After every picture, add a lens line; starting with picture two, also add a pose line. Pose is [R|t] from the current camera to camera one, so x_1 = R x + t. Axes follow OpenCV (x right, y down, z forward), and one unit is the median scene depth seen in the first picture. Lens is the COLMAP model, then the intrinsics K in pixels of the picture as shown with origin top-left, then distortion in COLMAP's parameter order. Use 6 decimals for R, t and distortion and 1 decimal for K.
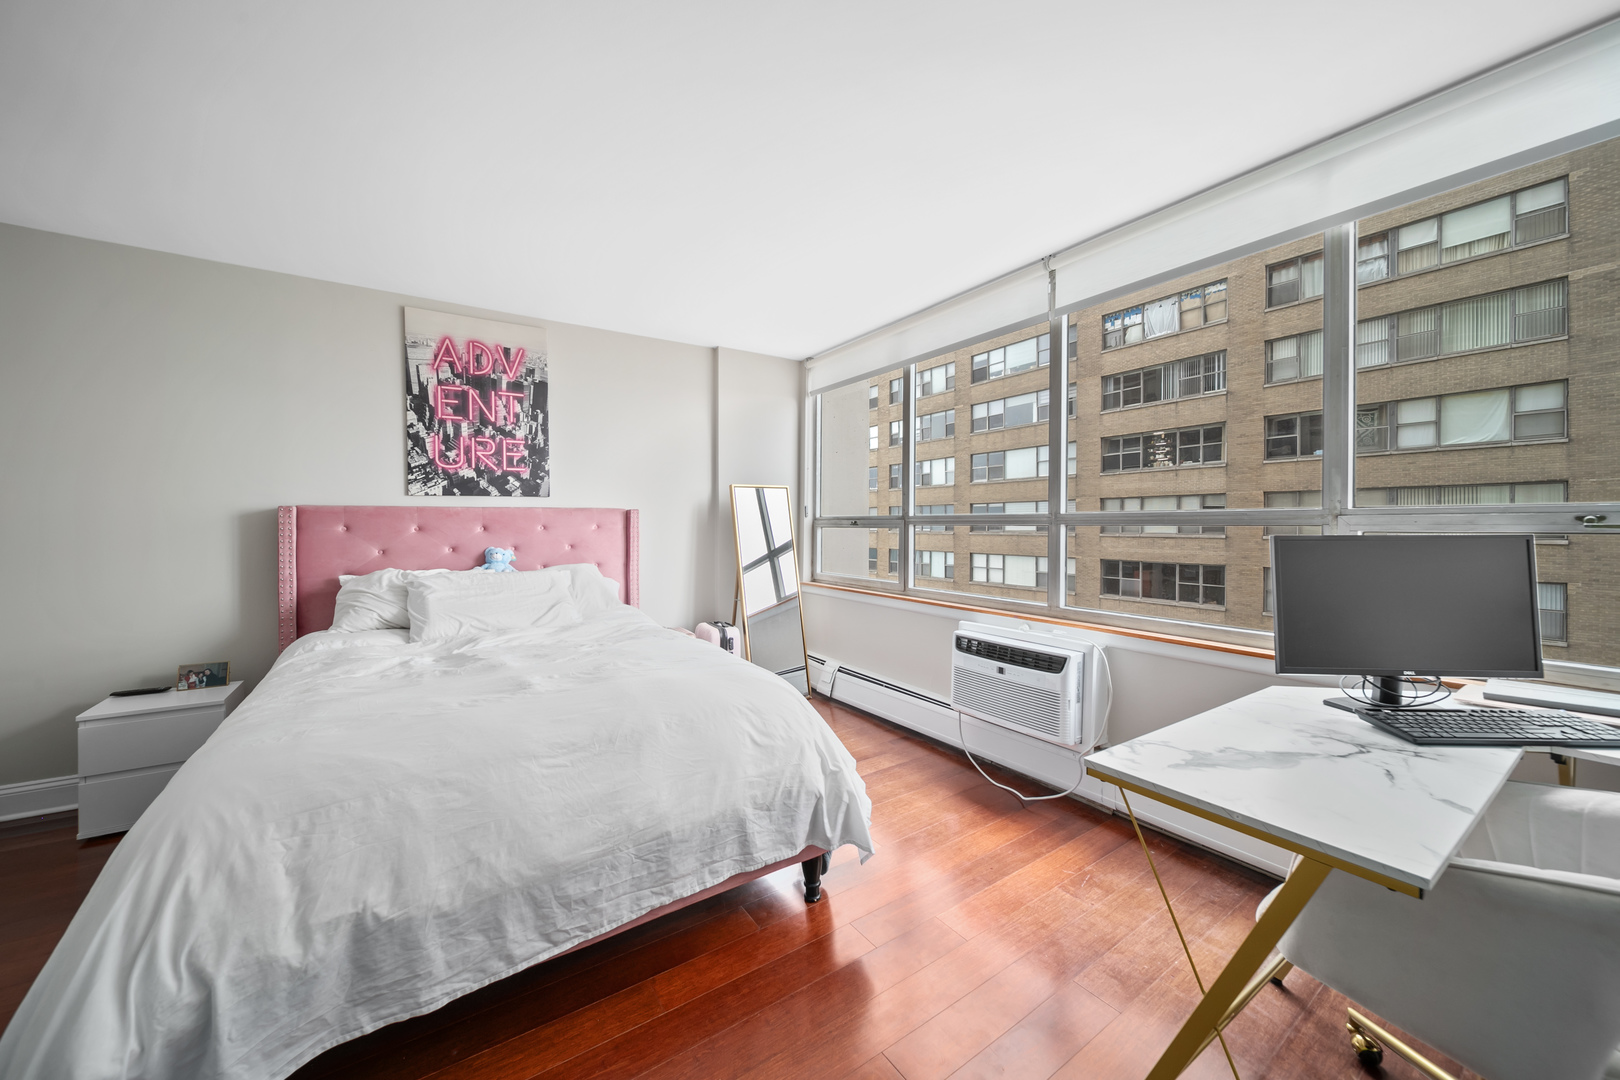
lens RADIAL K [[571.8, 0, 804.8], [0, 571.8, 529.1], [0, 0, 1]] dist [-0.001157, -0.000382]
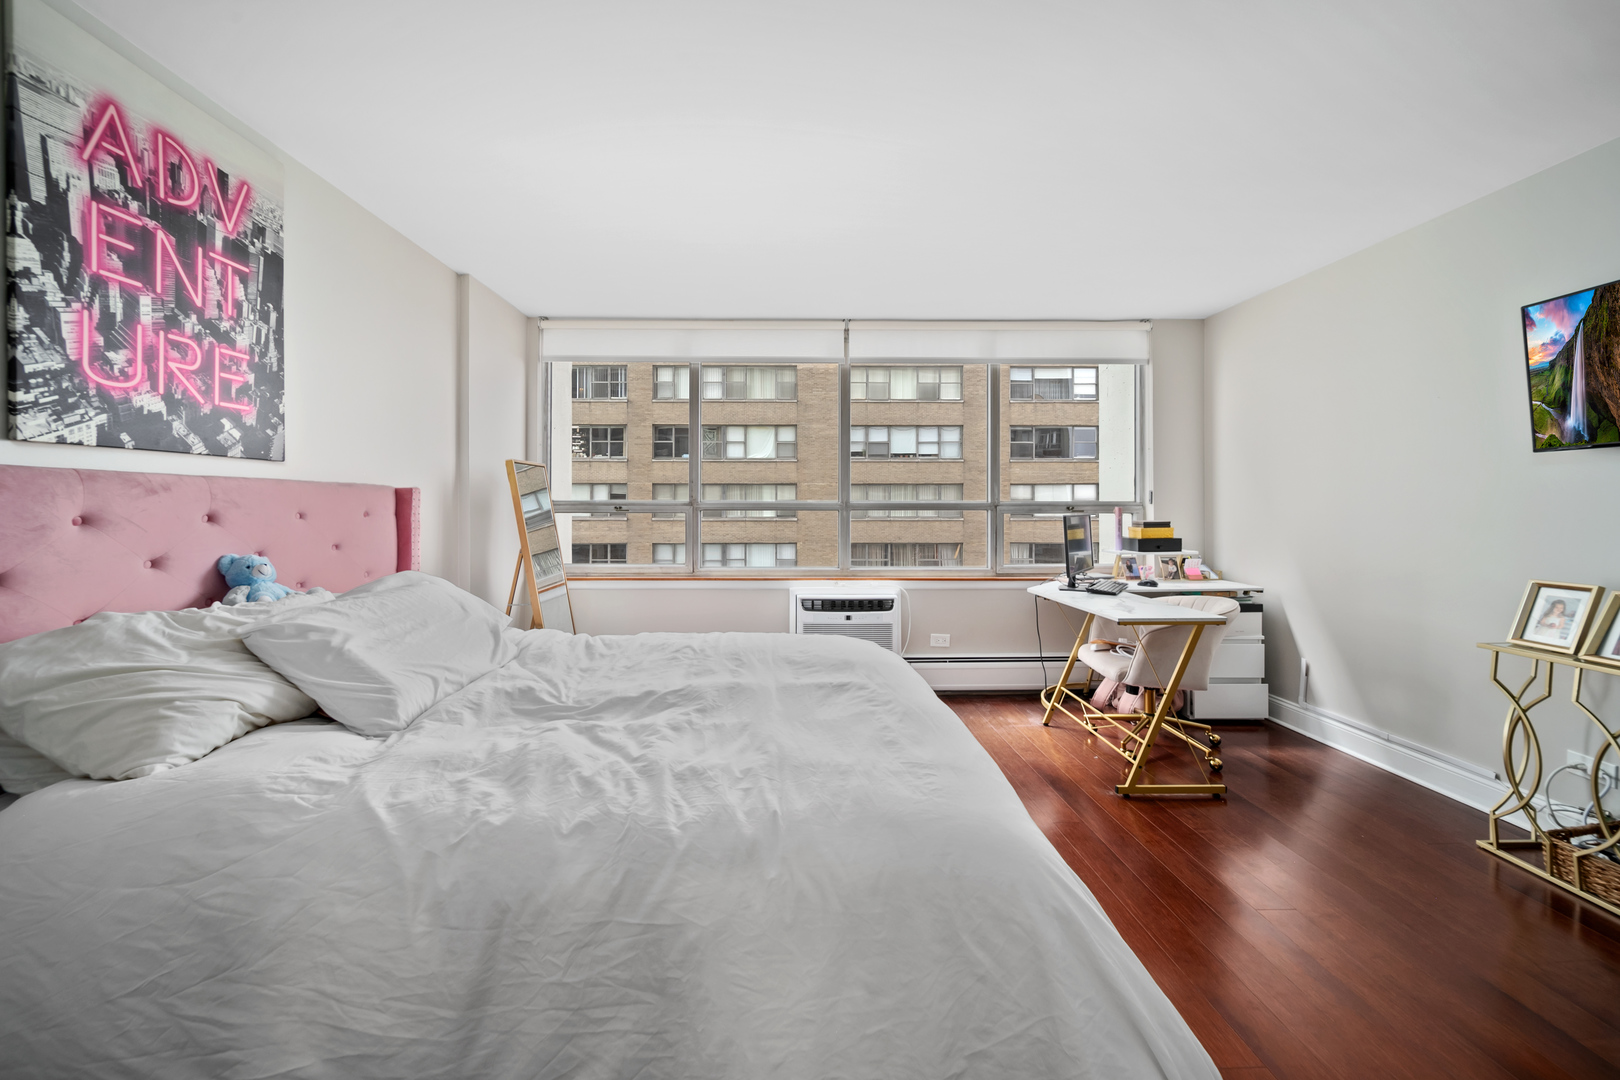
lens RADIAL K [[597.3, 0, 761.0], [0, 597.3, 508.9], [0, 0, 1]] dist [-0.001522, -0.000337]
pose [[0.548662, 0.000258, 0.836045, -0.710480], [0.006873, 0.999965, -0.004820, -0.003509], [-0.836016, 0.008391, 0.548640, 0.295686]]
